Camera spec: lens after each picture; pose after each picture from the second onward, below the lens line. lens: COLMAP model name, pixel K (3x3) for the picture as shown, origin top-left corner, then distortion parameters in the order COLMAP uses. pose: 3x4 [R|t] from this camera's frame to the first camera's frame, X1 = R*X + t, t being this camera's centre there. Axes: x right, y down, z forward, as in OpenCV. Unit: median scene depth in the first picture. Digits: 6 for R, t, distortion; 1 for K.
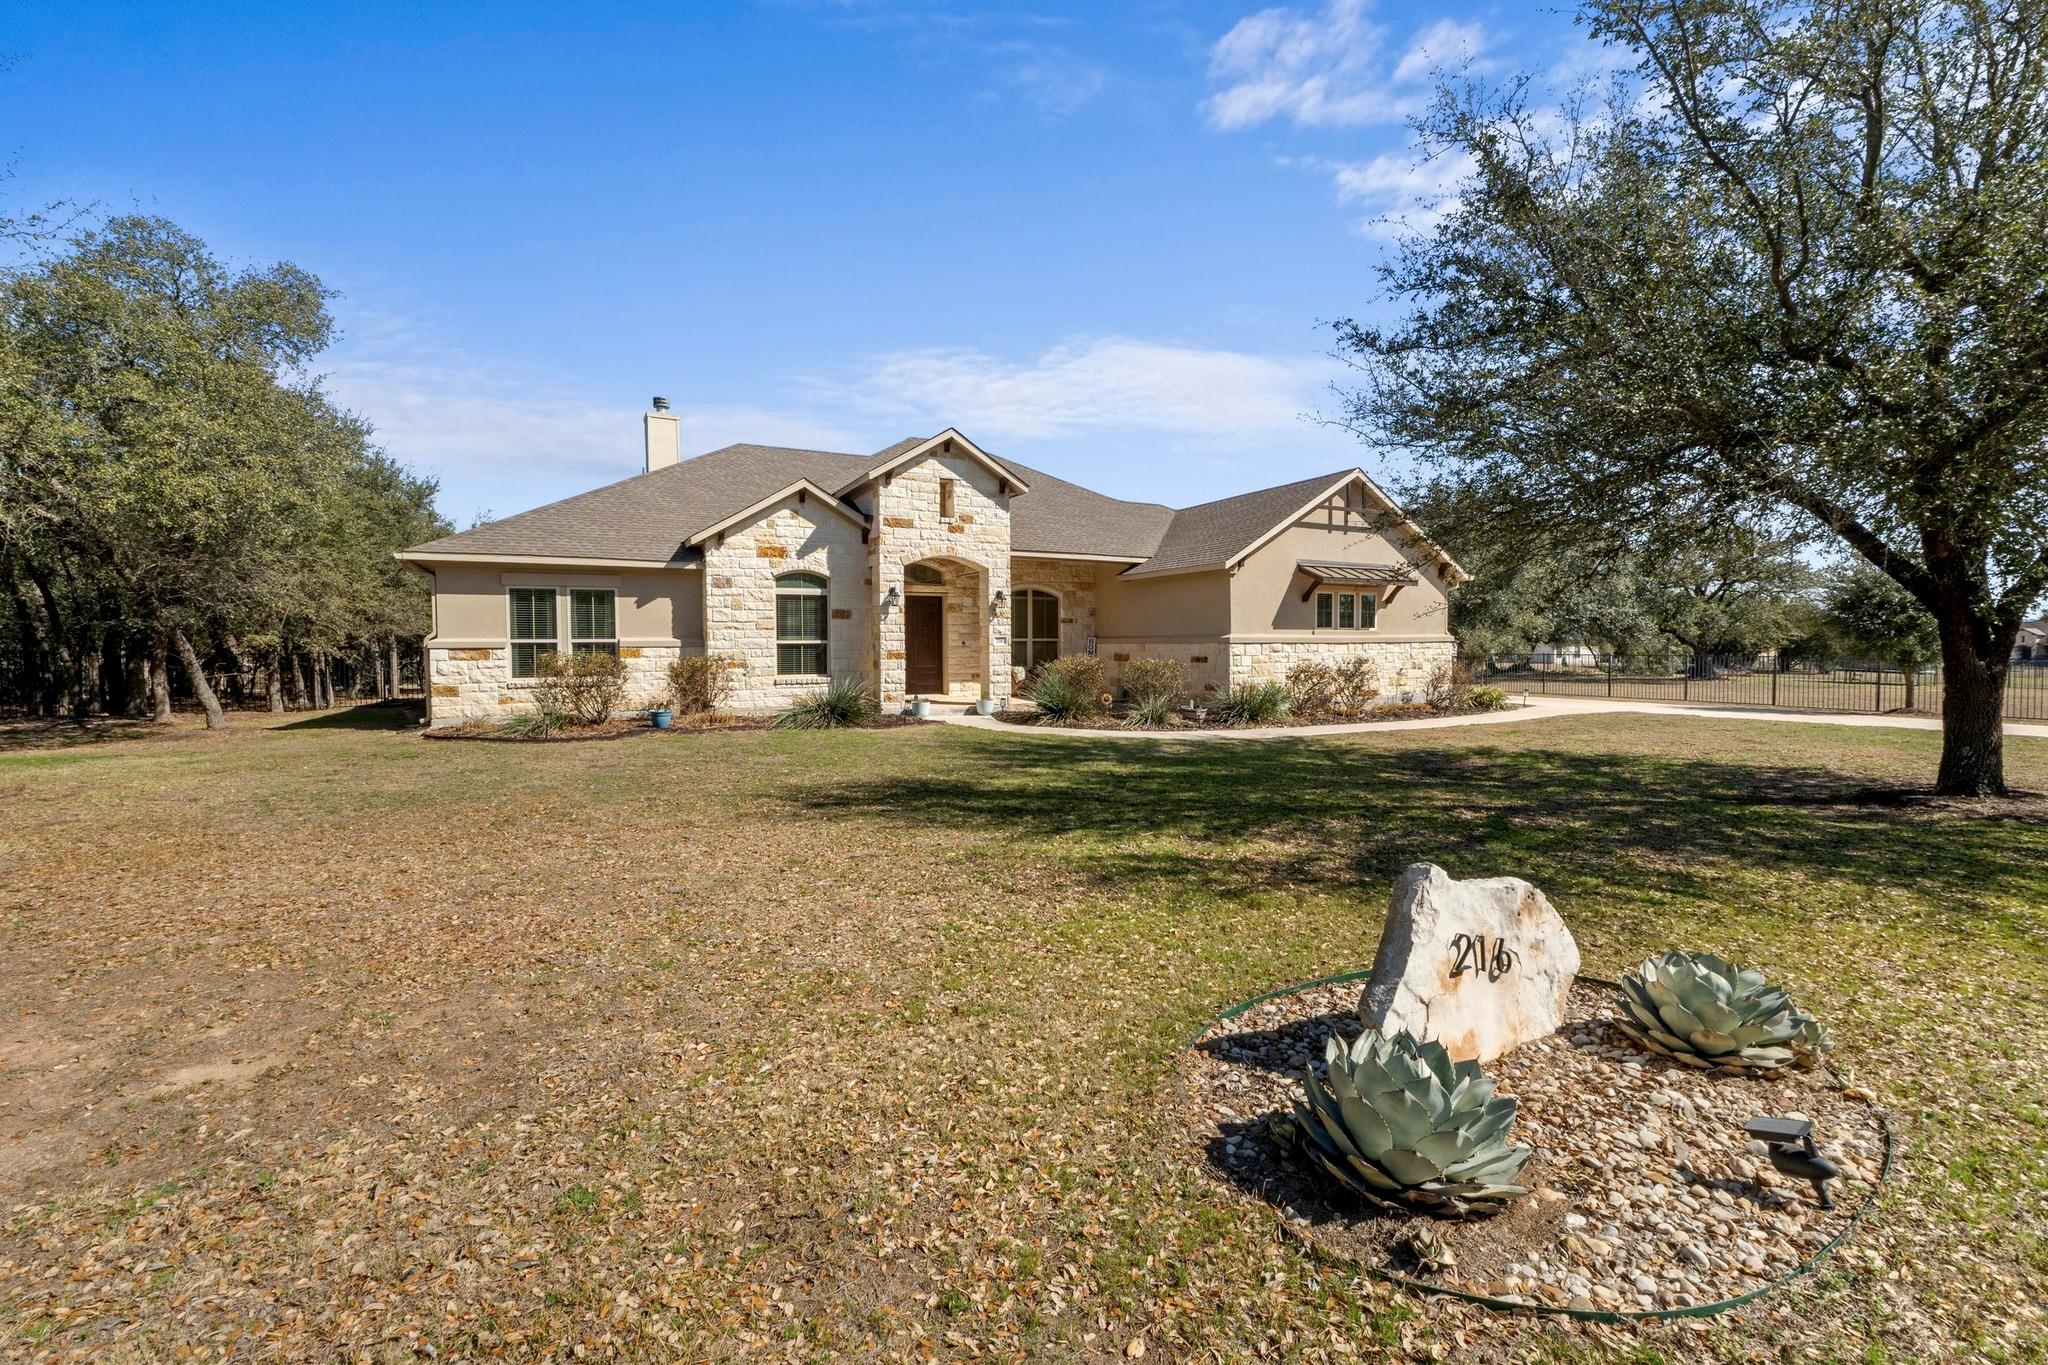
lens RADIAL K [[881.1, 0, 1020.2], [0, 881.1, 658.8], [0, 0, 1]] dist [-0.004783, -0.000510]
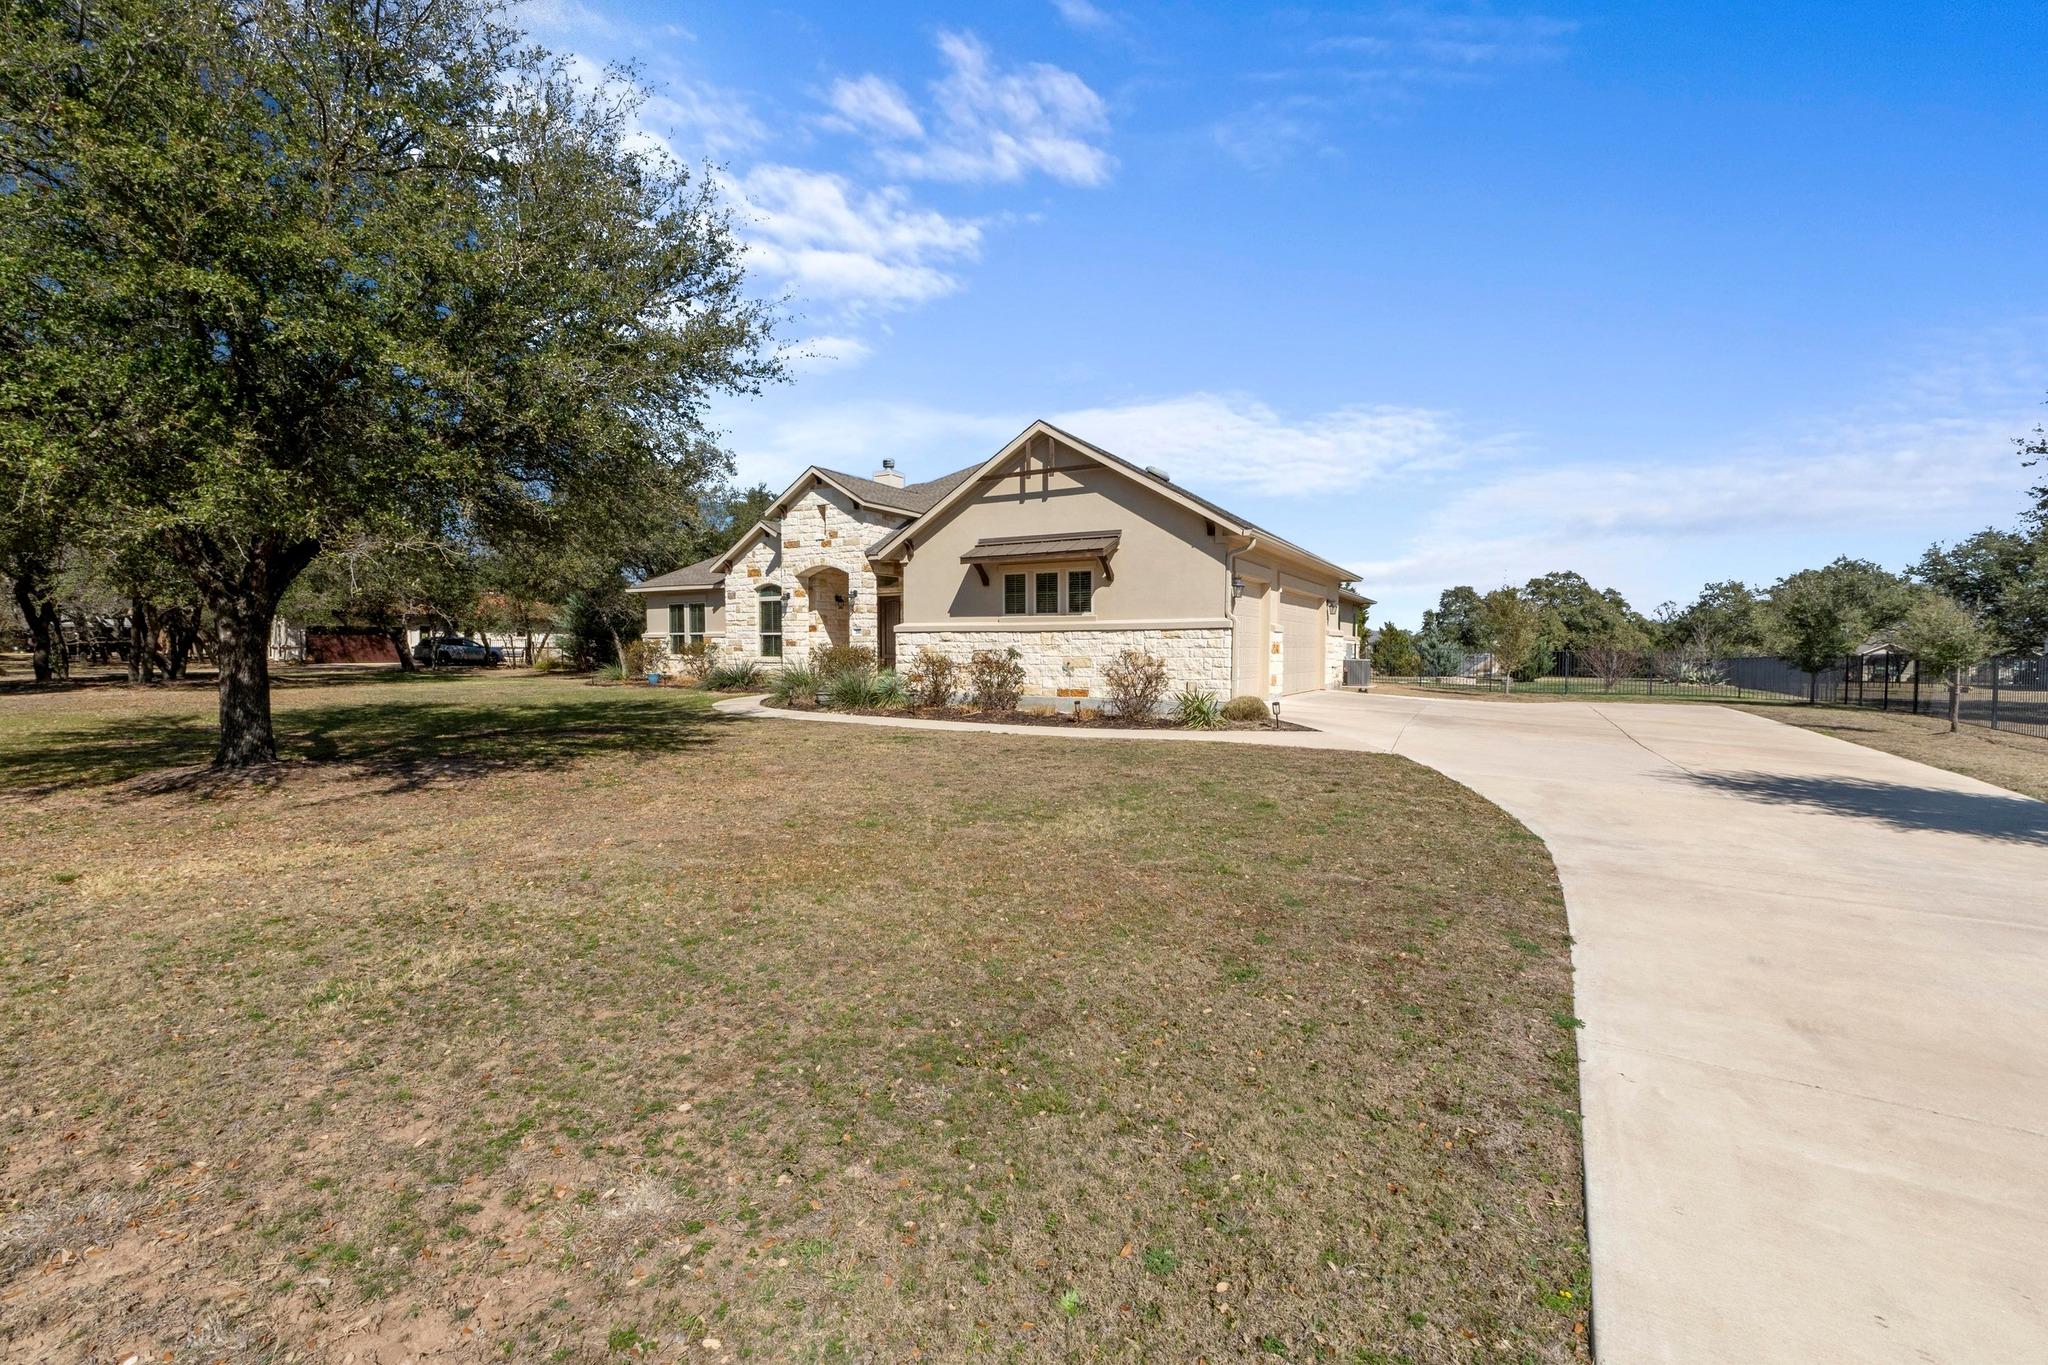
lens RADIAL K [[881.1, 0, 1020.2], [0, 881.1, 658.8], [0, 0, 1]] dist [-0.004783, -0.000510]
pose [[0.515721, 0.016589, -0.856596, 1.146142], [-0.022675, 0.999727, 0.005709, 0.004334], [0.856457, 0.016479, 0.515956, 0.584562]]
